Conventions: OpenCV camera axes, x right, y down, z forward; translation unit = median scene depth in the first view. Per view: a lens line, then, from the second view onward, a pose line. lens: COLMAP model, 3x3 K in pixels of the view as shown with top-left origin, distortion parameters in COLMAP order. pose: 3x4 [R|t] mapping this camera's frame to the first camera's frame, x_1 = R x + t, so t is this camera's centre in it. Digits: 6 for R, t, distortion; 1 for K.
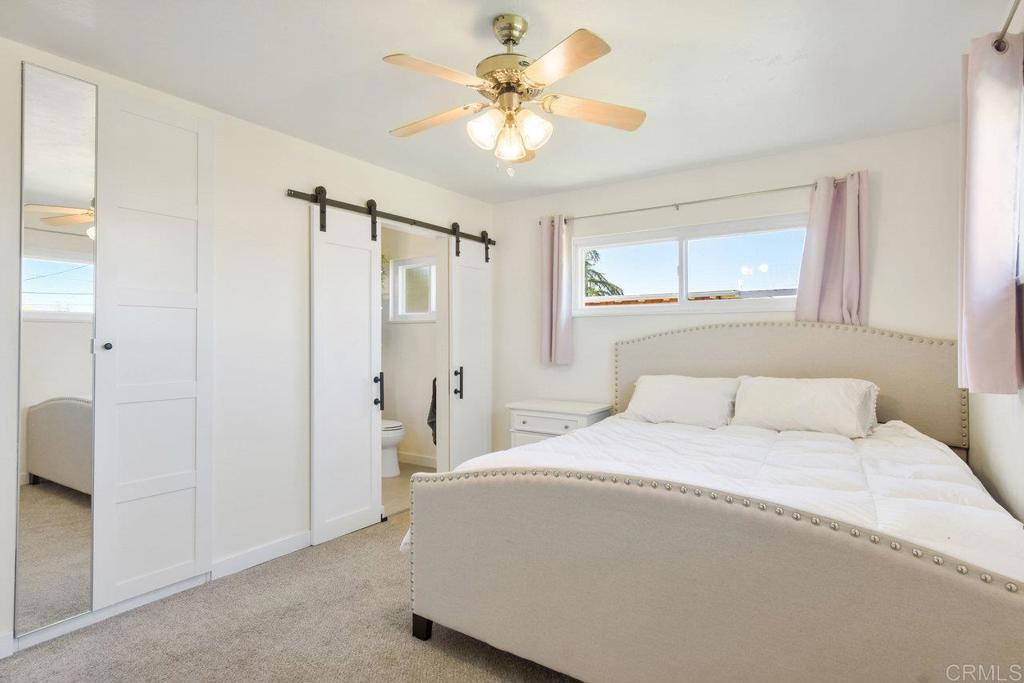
lens RADIAL K [[524.4, 0, 513.5], [0, 524.4, 340.9], [0, 0, 1]] dist [-0.003282, -0.000332]
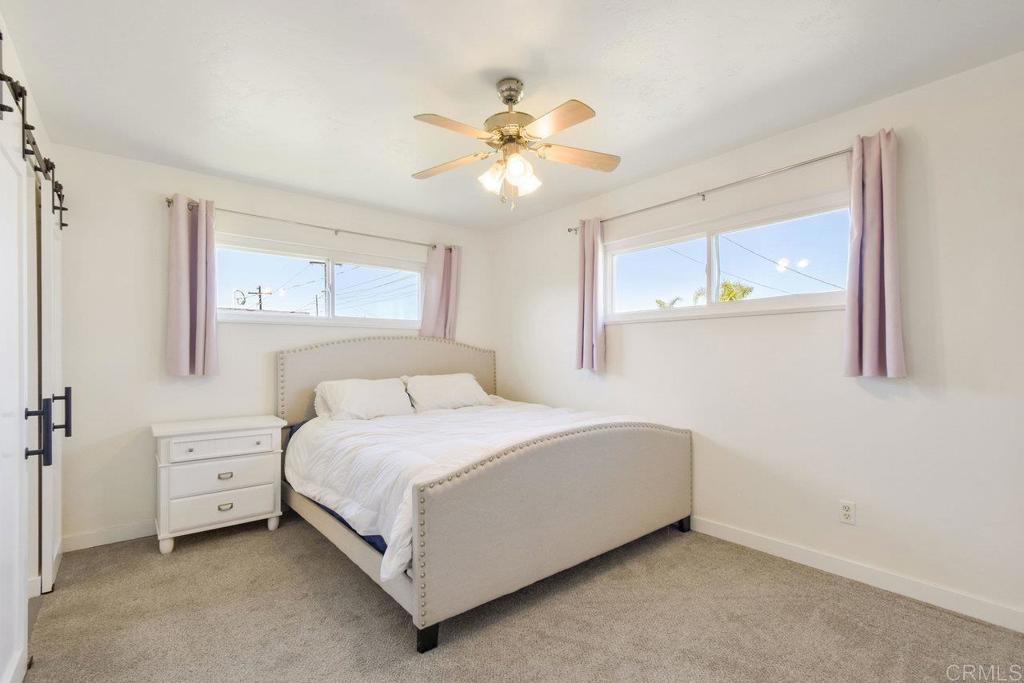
lens RADIAL K [[469.3, 0, 514.4], [0, 469.3, 347.8], [0, 0, 1]] dist [0.000701, -0.000046]
pose [[0.274976, 0.012688, 0.961367, -0.631406], [0.000382, 0.999911, -0.013306, 0.011032], [-0.961451, 0.004026, 0.274947, 0.389641]]
